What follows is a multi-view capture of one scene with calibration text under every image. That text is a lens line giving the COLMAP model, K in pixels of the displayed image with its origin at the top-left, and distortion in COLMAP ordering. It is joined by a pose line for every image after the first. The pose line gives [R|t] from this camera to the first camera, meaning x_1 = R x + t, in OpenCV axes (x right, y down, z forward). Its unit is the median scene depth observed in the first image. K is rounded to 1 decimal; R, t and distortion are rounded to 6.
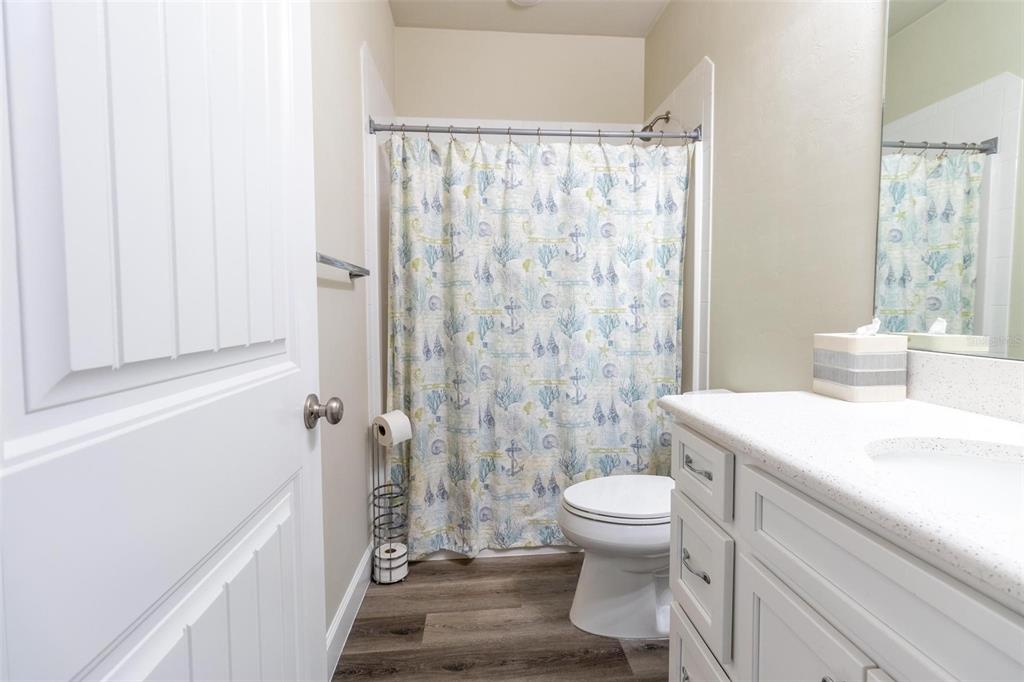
lens RADIAL K [[471.3, 0, 512.6], [0, 471.3, 338.6], [0, 0, 1]] dist [0.000413, 0.001667]
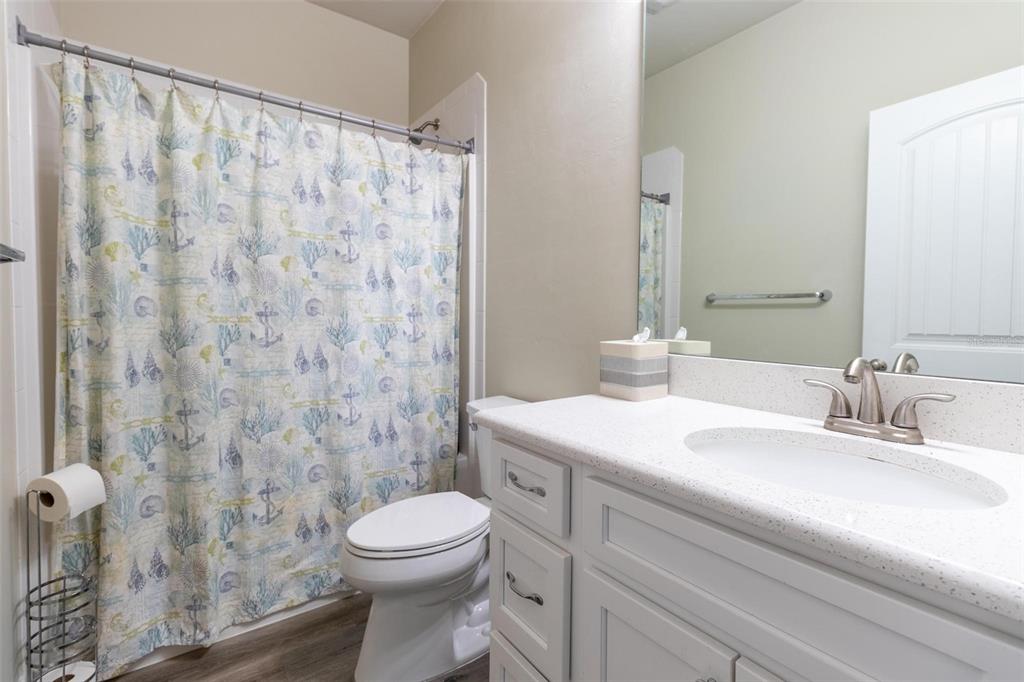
lens RADIAL K [[471.3, 0, 515.8], [0, 471.3, 335.0], [0, 0, 1]] dist [0.000413, 0.001667]
pose [[0.854307, -0.009780, 0.519676, -0.056201], [0.022962, 0.999557, -0.018936, -0.005252], [-0.519261, 0.028110, 0.854154, 0.090673]]
